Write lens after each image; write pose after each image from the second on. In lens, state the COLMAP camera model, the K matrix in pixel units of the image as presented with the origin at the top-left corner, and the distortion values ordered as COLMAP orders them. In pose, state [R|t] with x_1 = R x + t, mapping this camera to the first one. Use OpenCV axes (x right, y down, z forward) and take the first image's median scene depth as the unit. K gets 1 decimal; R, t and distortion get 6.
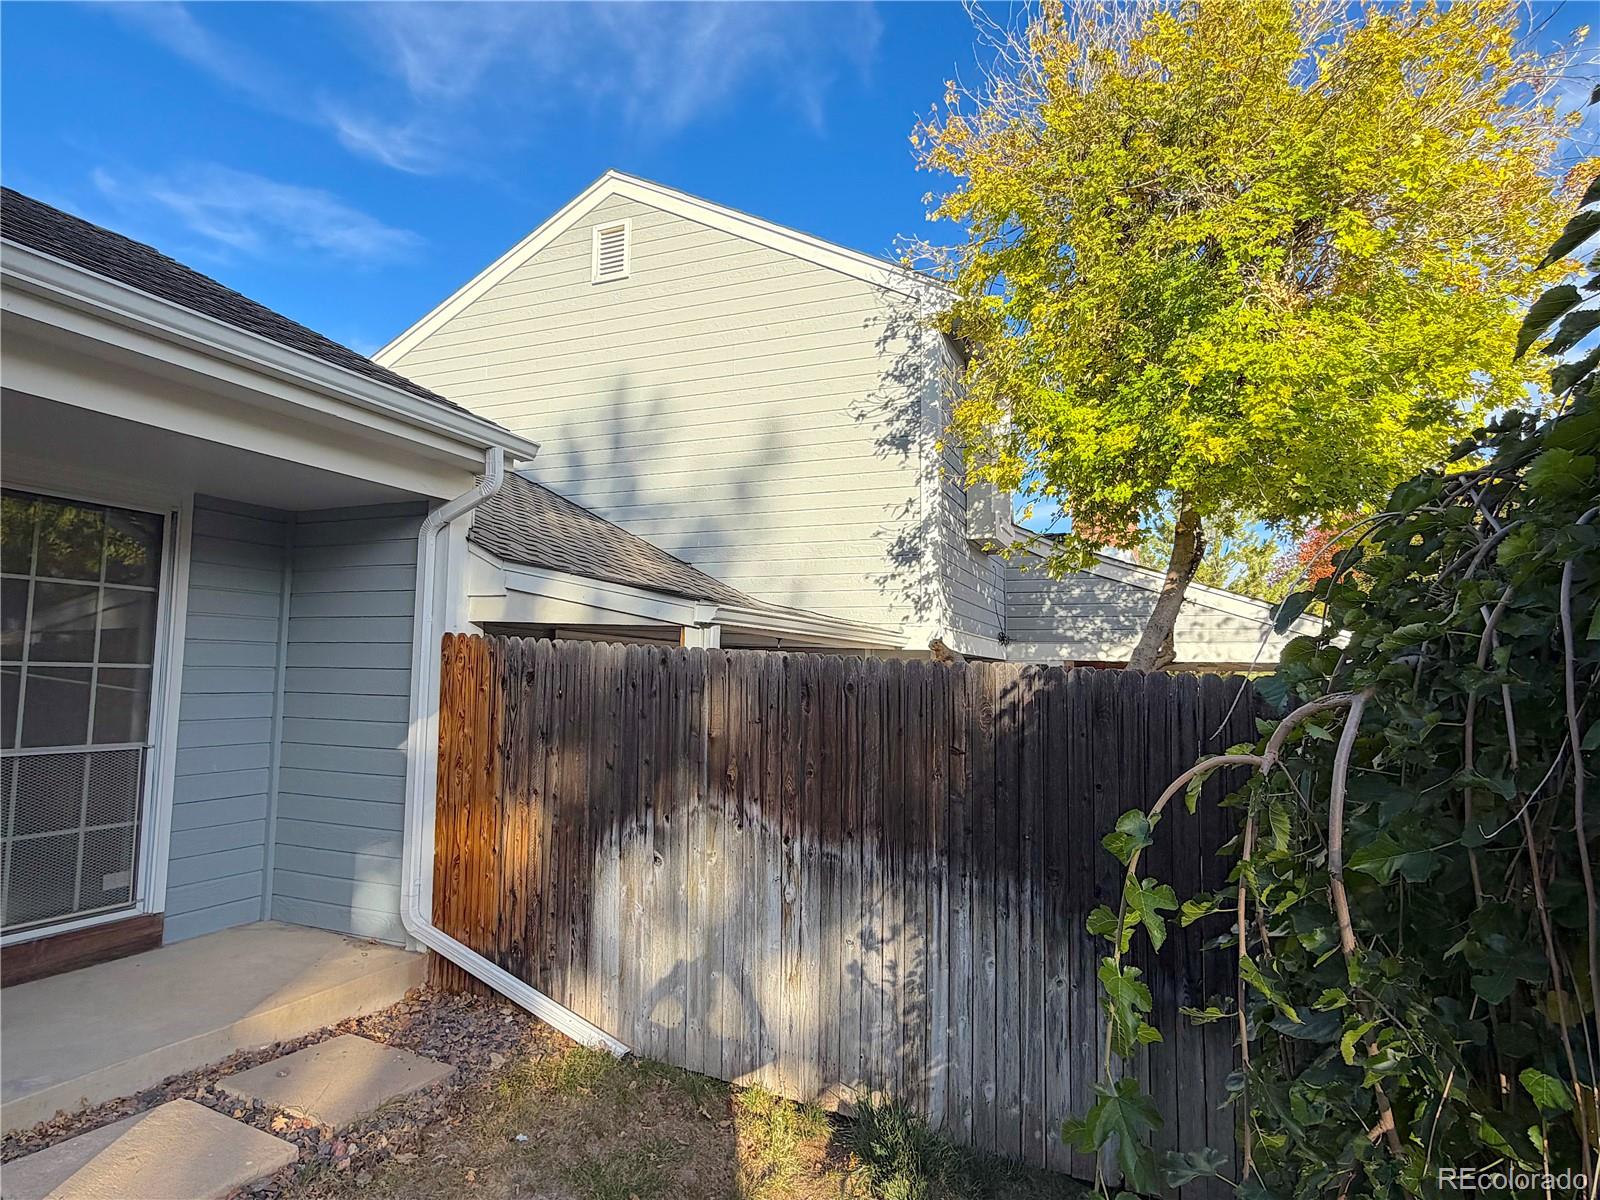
lens RADIAL K [[900.0, 0, 800.0], [0, 900.0, 600.0], [0, 0, 1]] dist [0.042302, 0.000078]
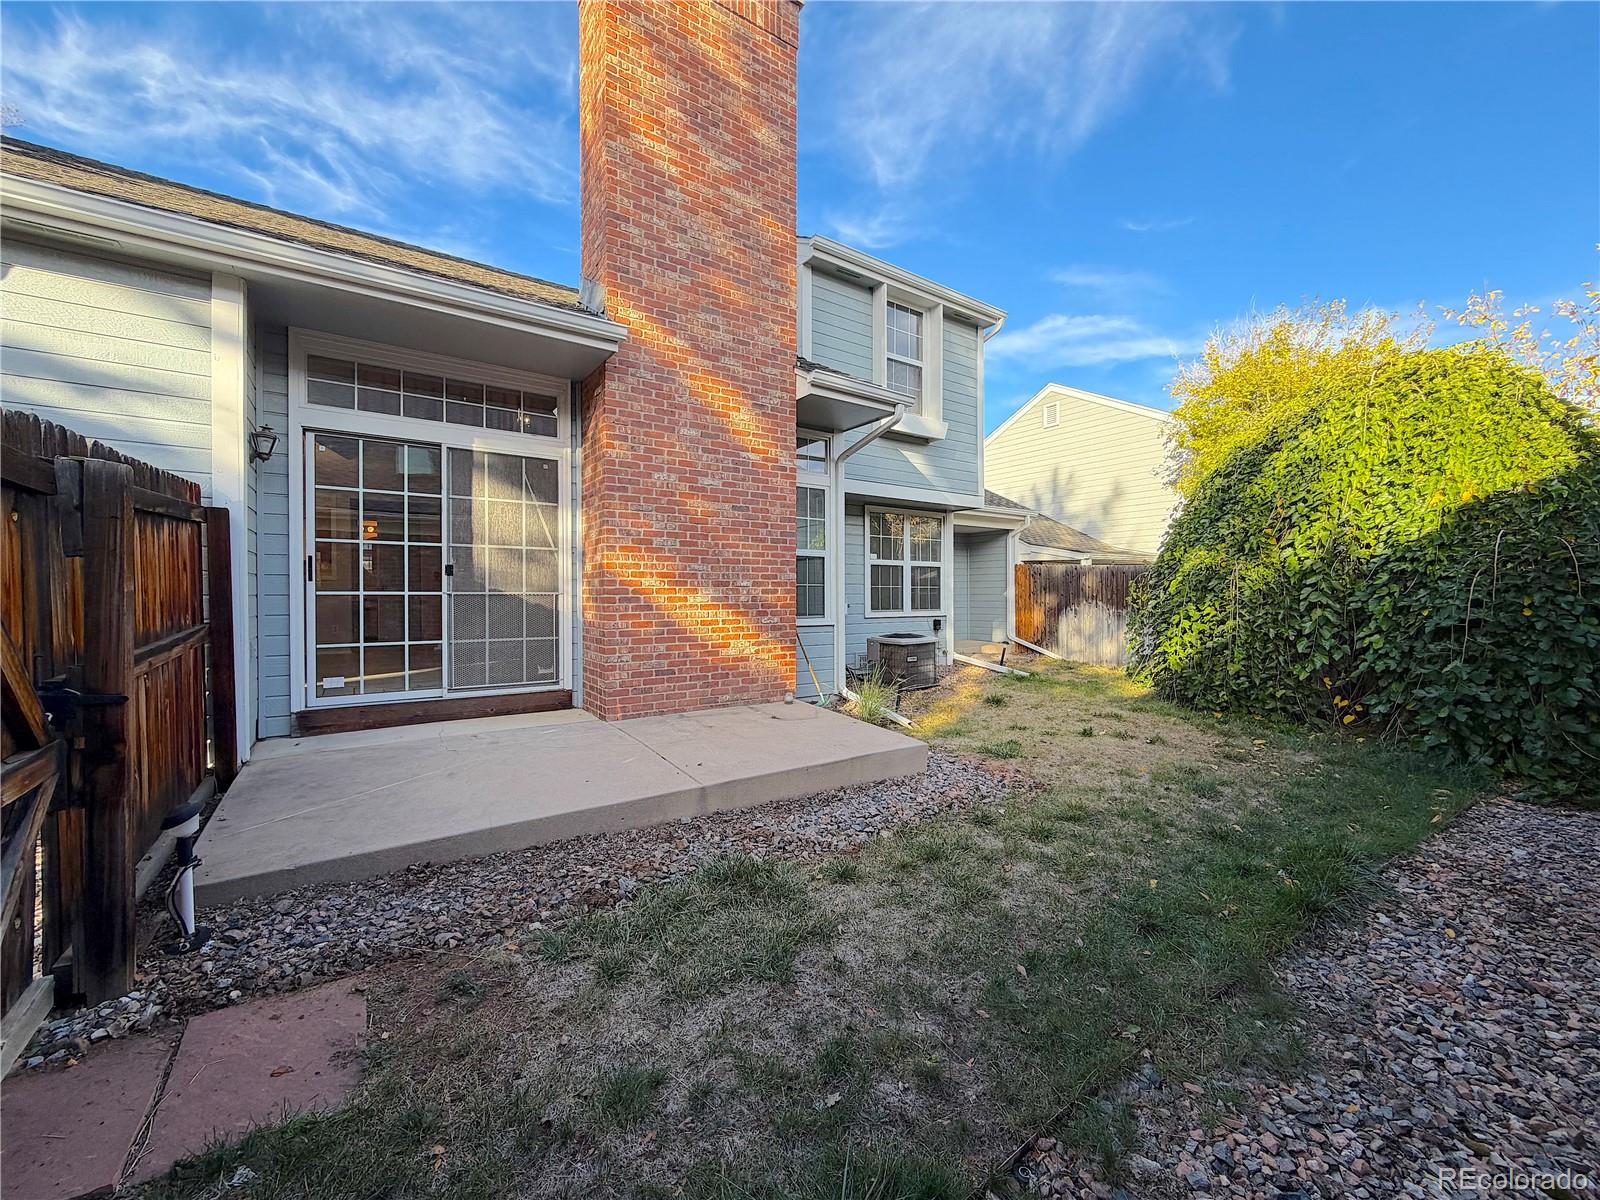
lens RADIAL K [[636.0, 0, 795.8], [0, 636.0, 601.3], [0, 0, 1]] dist [-0.001905, 0.000067]
pose [[0.840933, -0.010811, -0.541032, 0.288060], [0.061913, 0.995157, 0.076347, -0.070774], [0.537586, -0.097700, 0.837530, -1.788400]]
